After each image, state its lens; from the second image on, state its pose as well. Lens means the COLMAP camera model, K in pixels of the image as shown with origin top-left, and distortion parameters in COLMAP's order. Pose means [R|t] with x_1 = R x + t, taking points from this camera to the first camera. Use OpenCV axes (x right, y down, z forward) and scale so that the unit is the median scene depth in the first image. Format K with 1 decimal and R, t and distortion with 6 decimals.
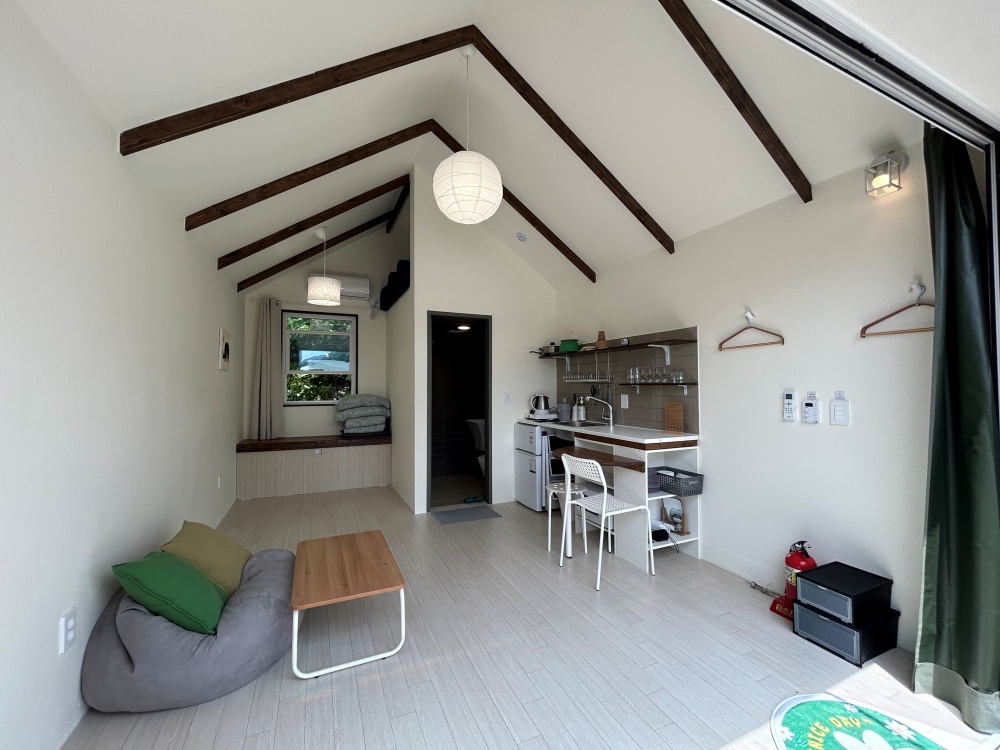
lens RADIAL K [[402.0, 0, 492.8], [0, 402.0, 375.5], [0, 0, 1]] dist [0.007795, -0.002514]
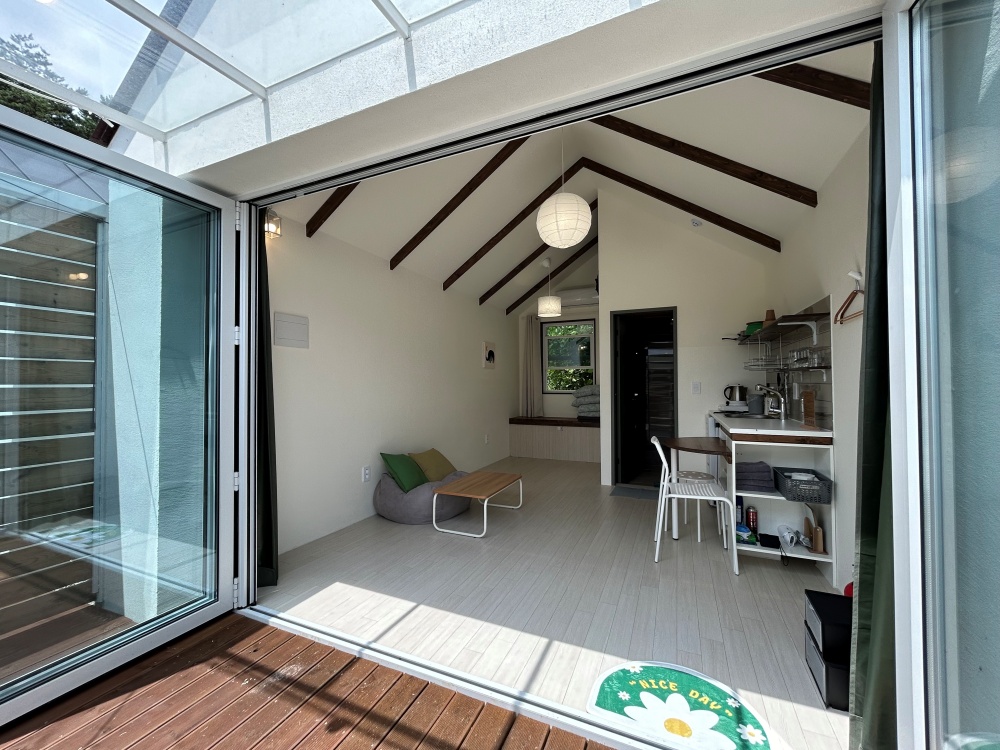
lens RADIAL K [[402.0, 0, 498.1], [0, 402.0, 375.8], [0, 0, 1]] dist [0.007795, -0.002514]
pose [[0.667365, -0.014986, -0.744580, 0.487917], [0.021644, 0.999765, -0.000723, 0.017697], [0.744417, -0.015633, 0.667533, -0.012396]]
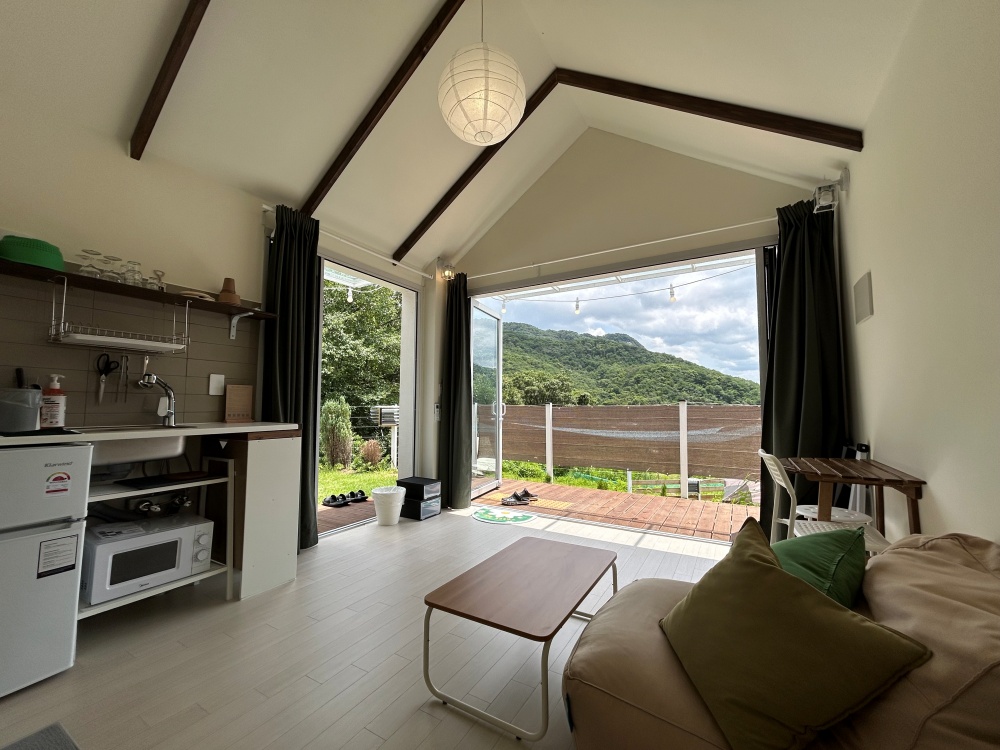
lens RADIAL K [[402.0, 0, 505.9], [0, 402.0, 373.3], [0, 0, 1]] dist [0.007795, -0.002514]
pose [[-0.575462, 0.056888, 0.815848, -0.457828], [-0.028702, 0.995558, -0.089665, 0.081187], [-0.817325, -0.075015, -0.571273, 0.889805]]
